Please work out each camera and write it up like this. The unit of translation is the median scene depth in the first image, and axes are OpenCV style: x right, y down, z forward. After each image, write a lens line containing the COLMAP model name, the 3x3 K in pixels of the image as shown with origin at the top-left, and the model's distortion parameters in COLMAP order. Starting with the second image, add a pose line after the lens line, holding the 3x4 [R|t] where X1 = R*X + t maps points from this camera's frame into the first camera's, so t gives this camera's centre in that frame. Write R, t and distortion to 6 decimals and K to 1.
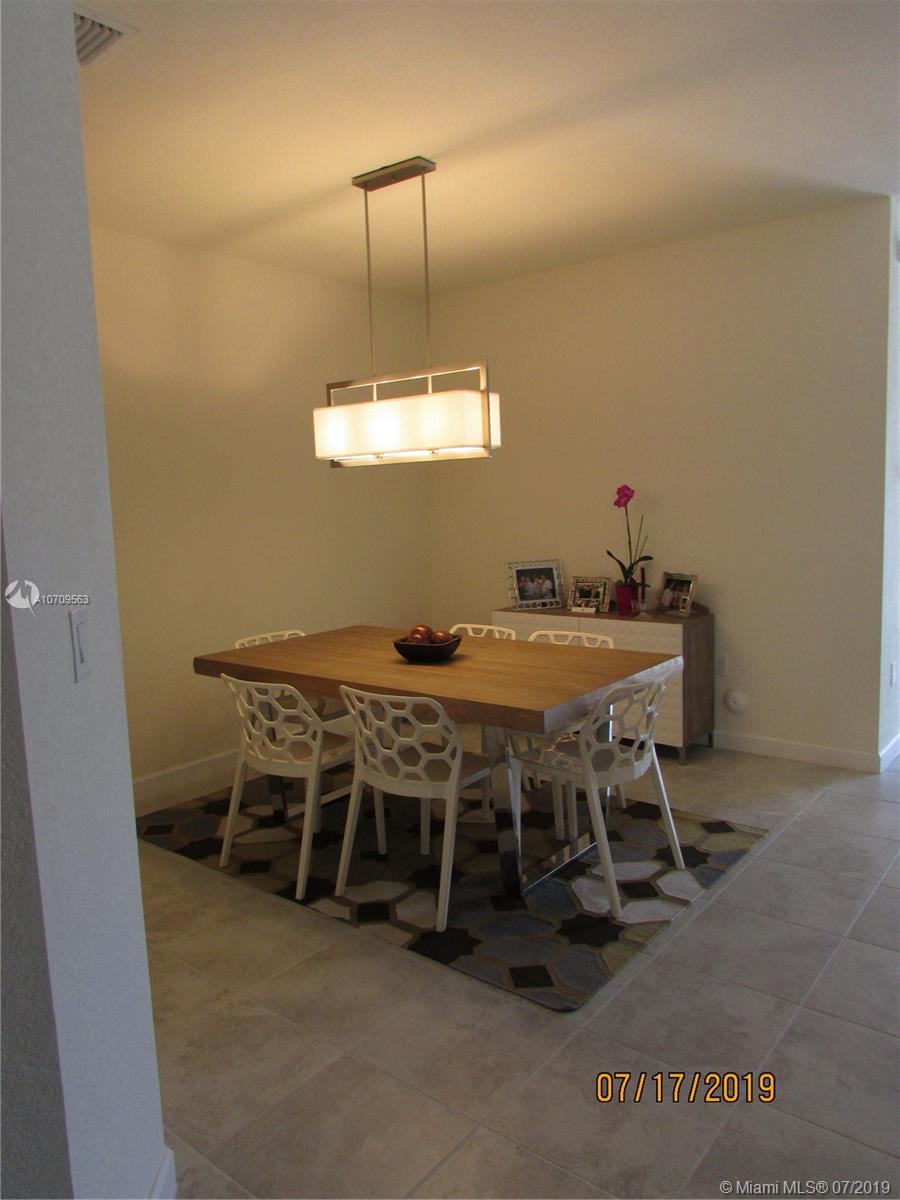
lens RADIAL K [[854.2, 0, 451.3], [0, 854.2, 600.1], [0, 0, 1]] dist [-0.029245, 0.001775]
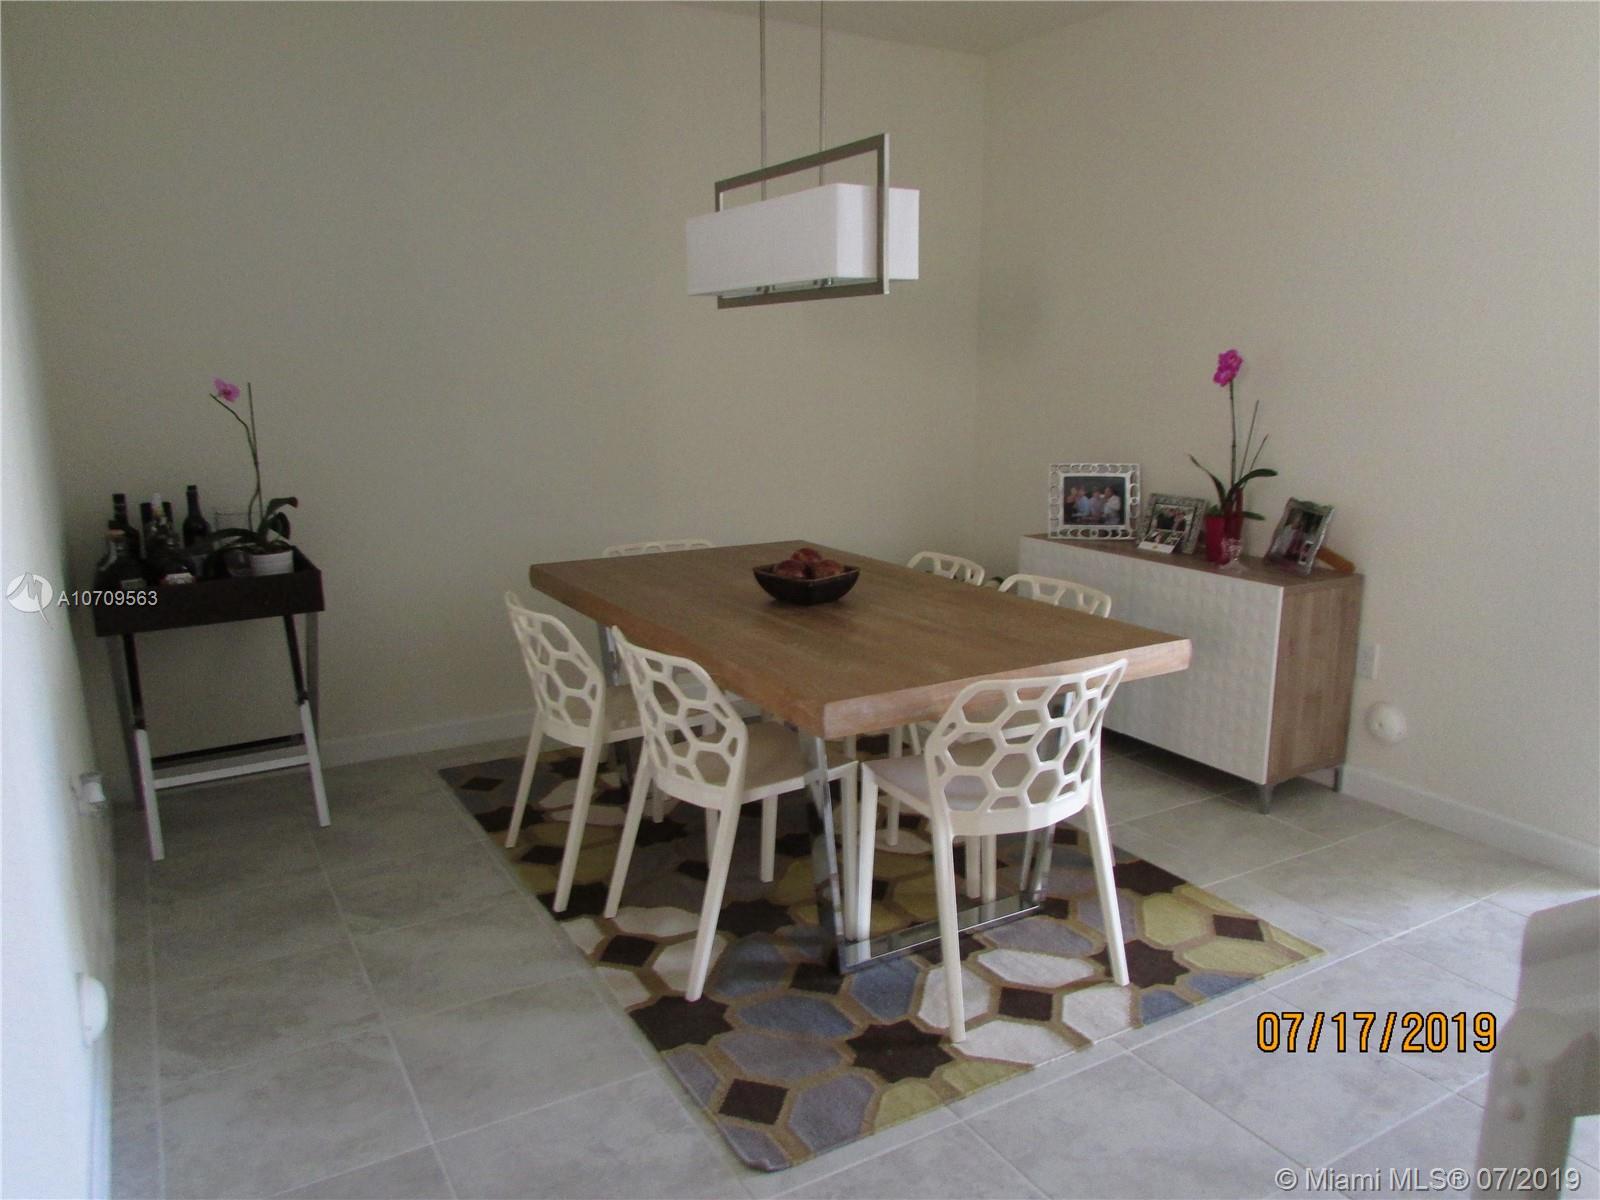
lens RADIAL K [[1139.0, 0, 800.2], [0, 1139.0, 603.5], [0, 0, 1]] dist [-0.029245, 0.001775]
pose [[0.935396, 0.105888, -0.337375, 0.276170], [-0.074329, 0.991673, 0.105162, -0.022983], [0.345701, -0.073291, 0.935478, 0.161796]]
